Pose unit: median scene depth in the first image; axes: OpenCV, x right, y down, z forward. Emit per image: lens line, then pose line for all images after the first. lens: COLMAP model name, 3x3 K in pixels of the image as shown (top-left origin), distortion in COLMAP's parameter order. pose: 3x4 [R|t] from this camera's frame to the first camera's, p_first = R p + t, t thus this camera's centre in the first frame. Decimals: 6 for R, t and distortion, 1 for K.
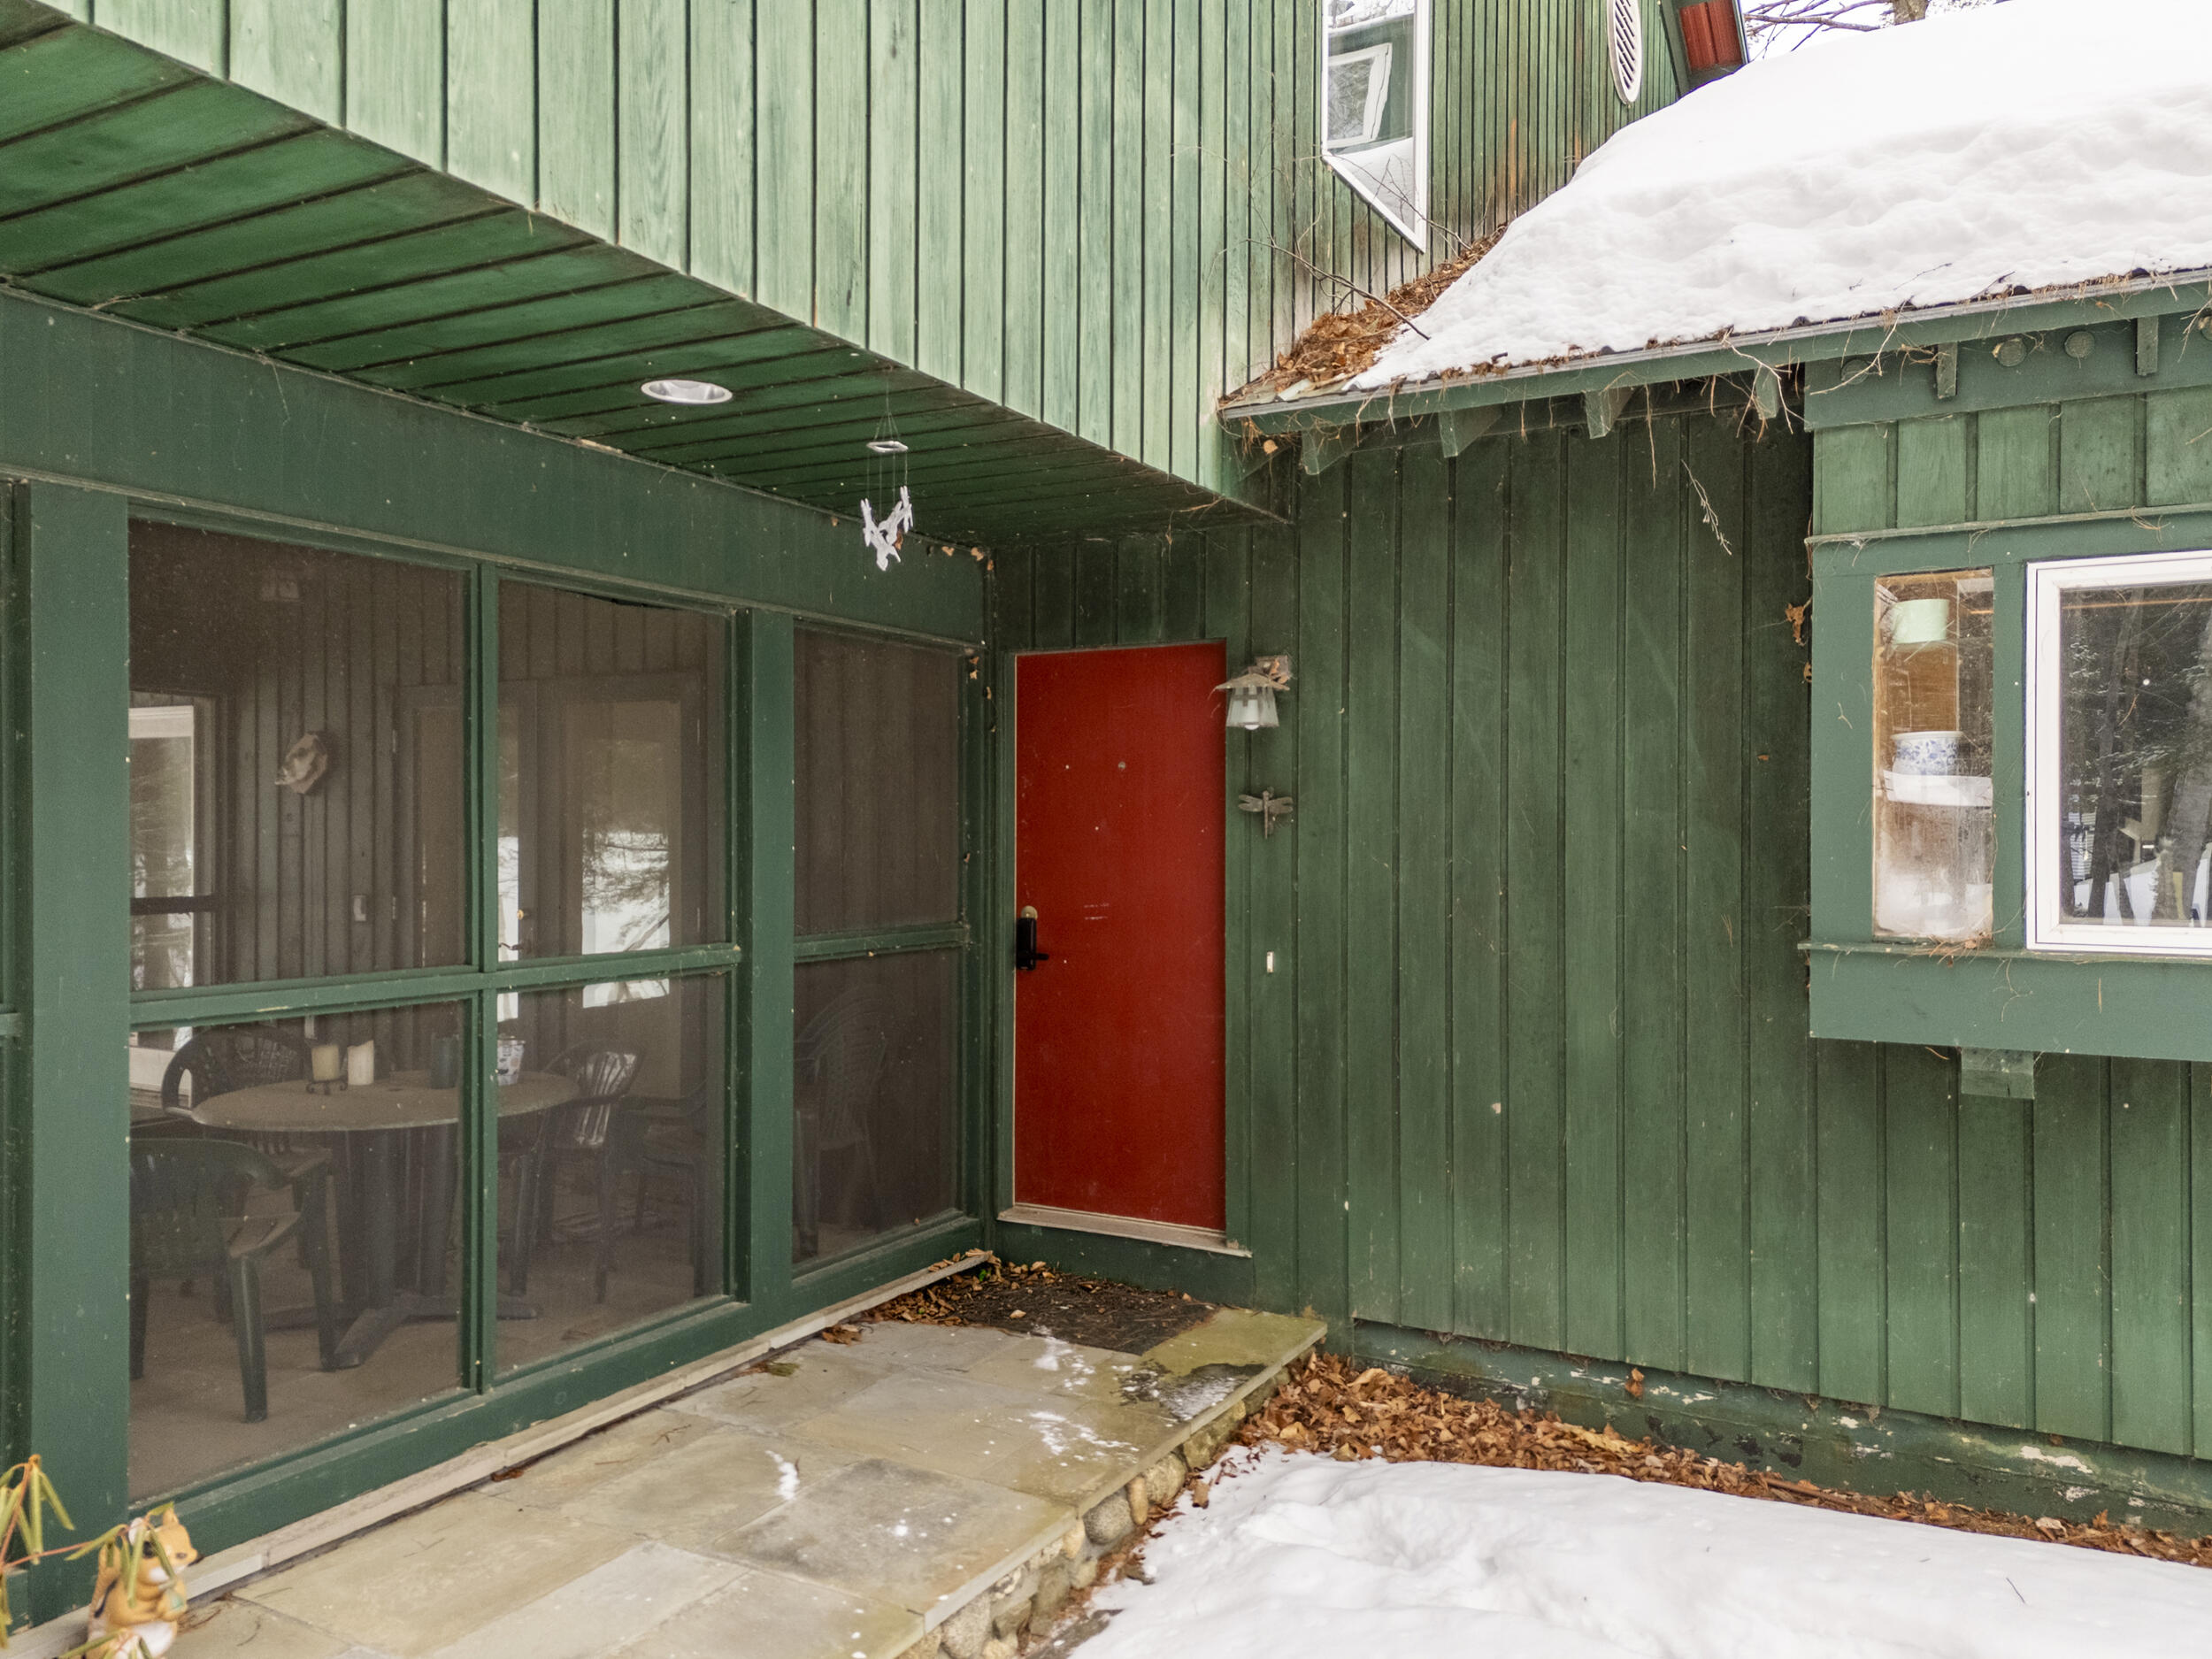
lens RADIAL K [[1652.2, 0, 1104.3], [0, 1652.2, 844.3], [0, 0, 1]] dist [0.051606, -0.020529]
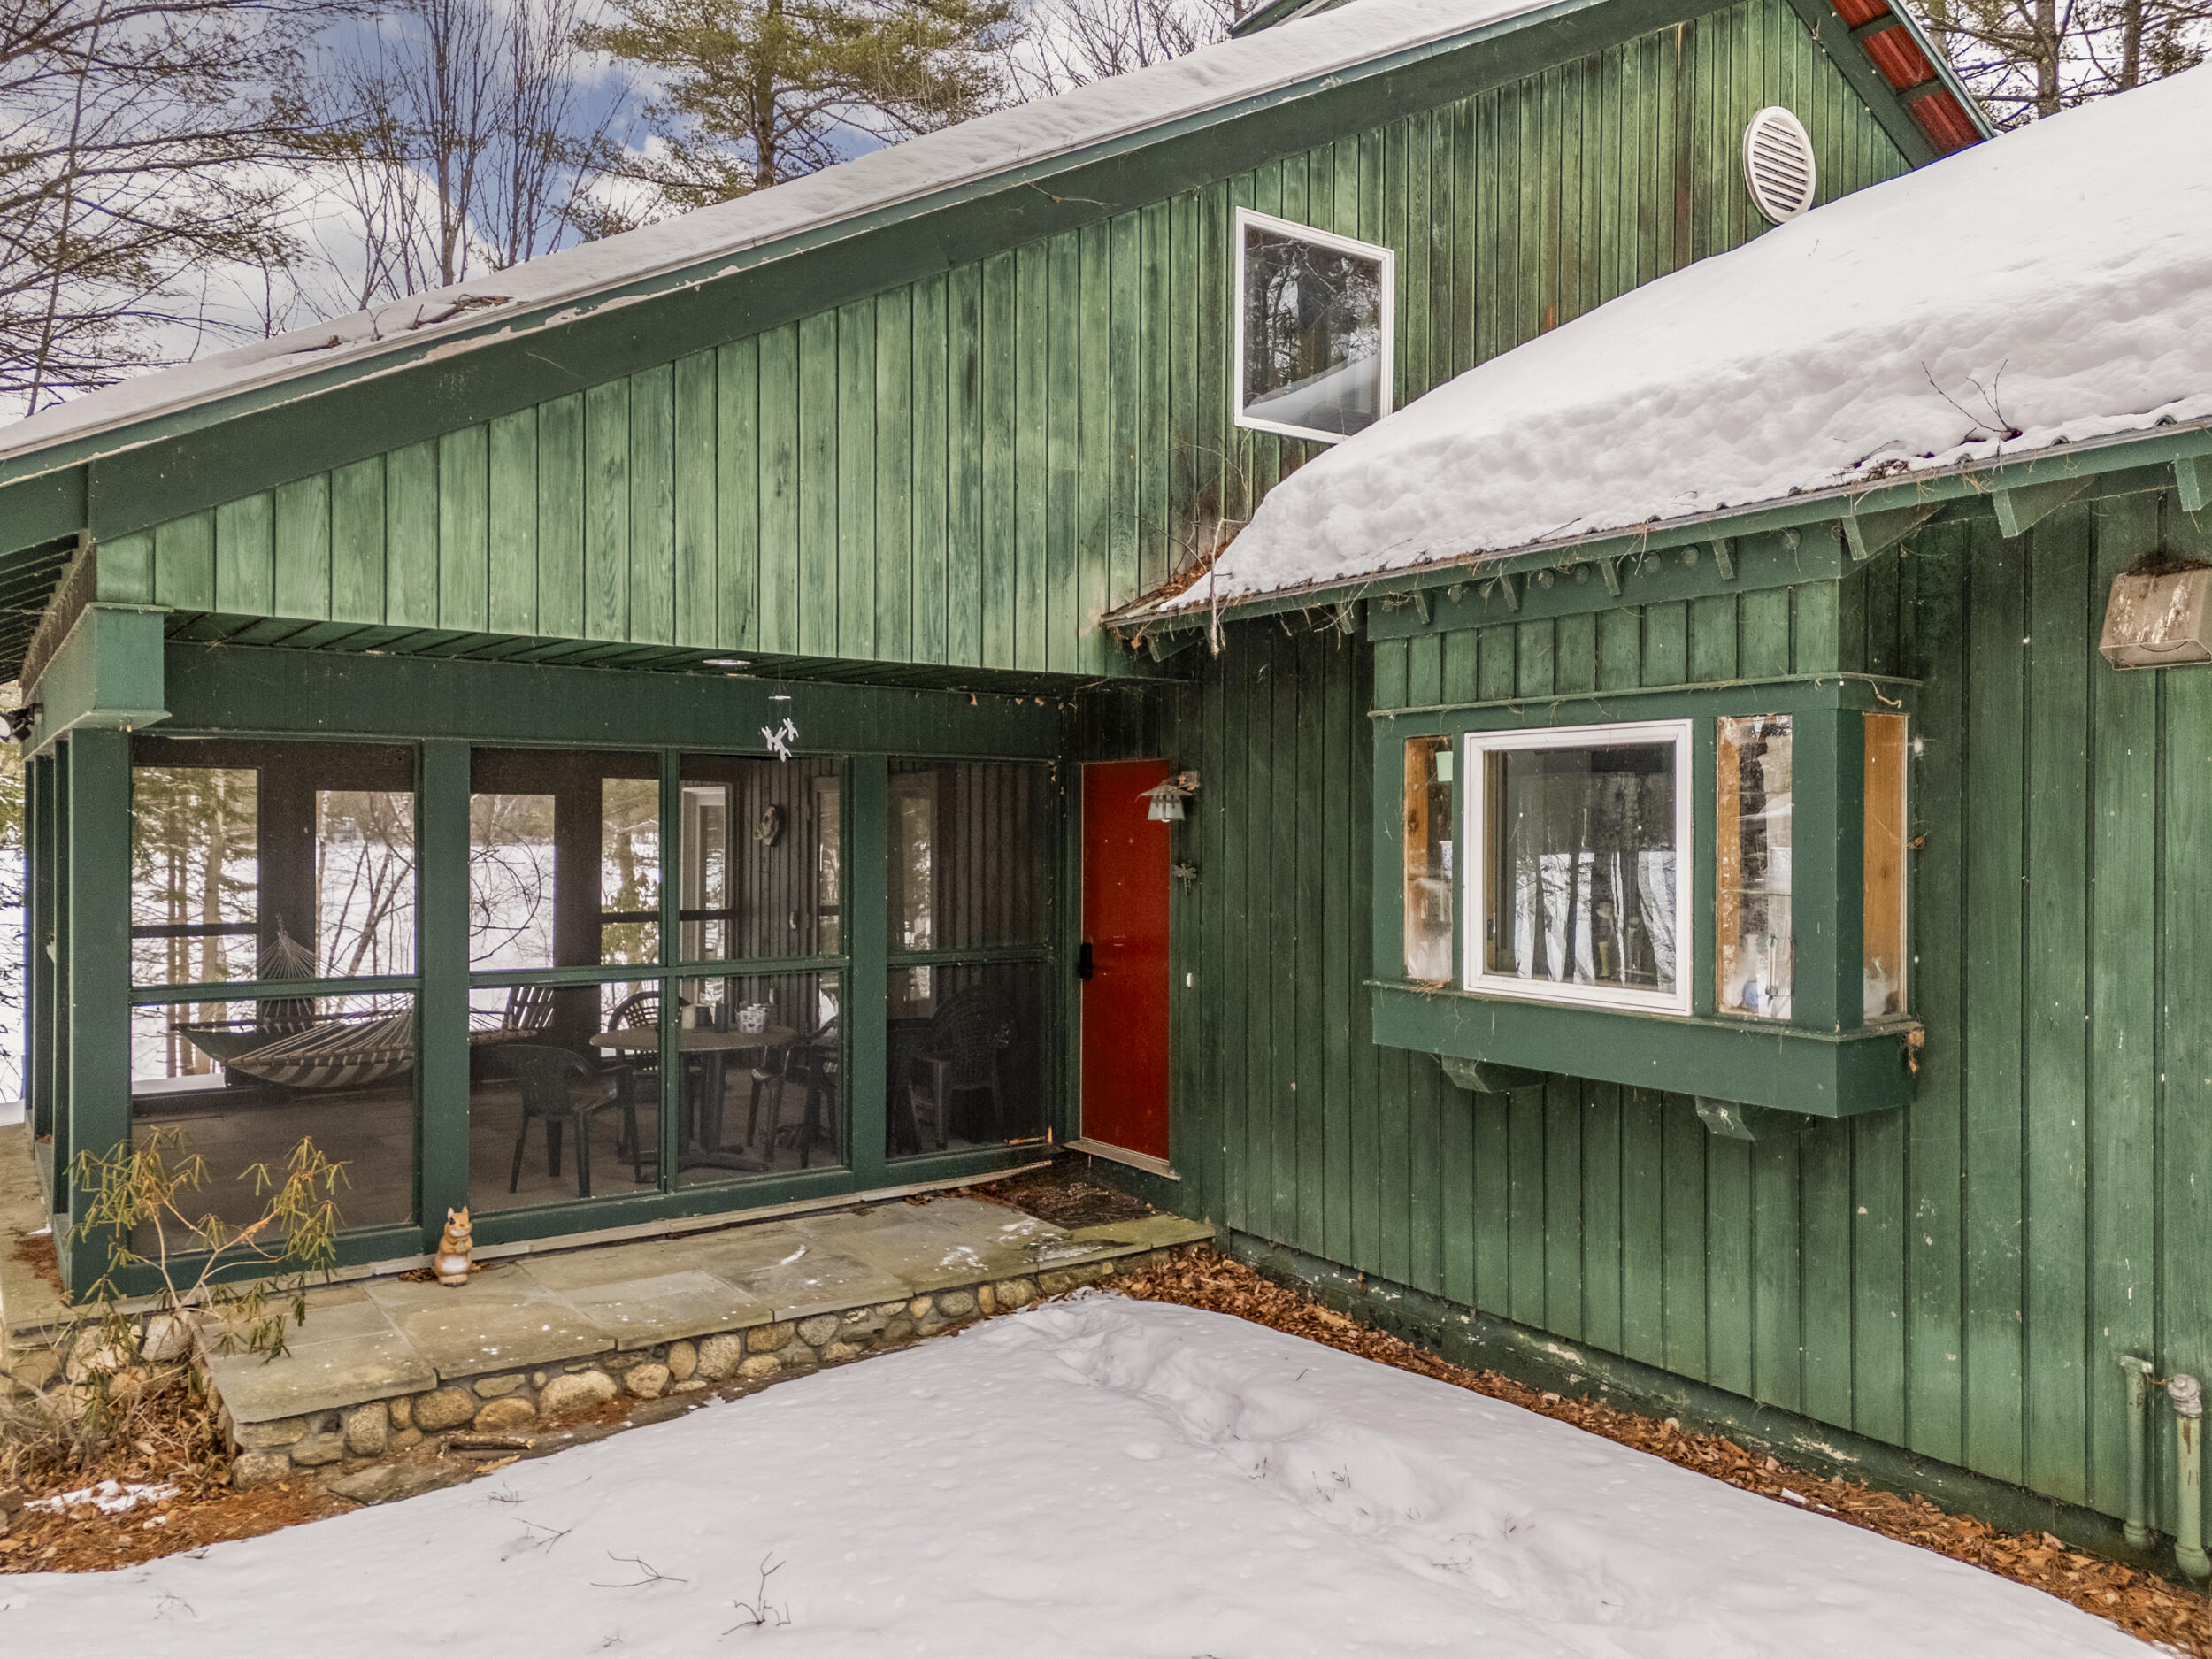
lens RADIAL K [[1652.2, 0, 1102.3], [0, 1652.2, 836.3], [0, 0, 1]] dist [0.051606, -0.020529]
pose [[0.898730, 0.004219, -0.438481, 0.779972], [-0.006399, 0.999973, -0.003495, -0.058551], [0.438455, 0.005947, 0.898734, -0.405825]]
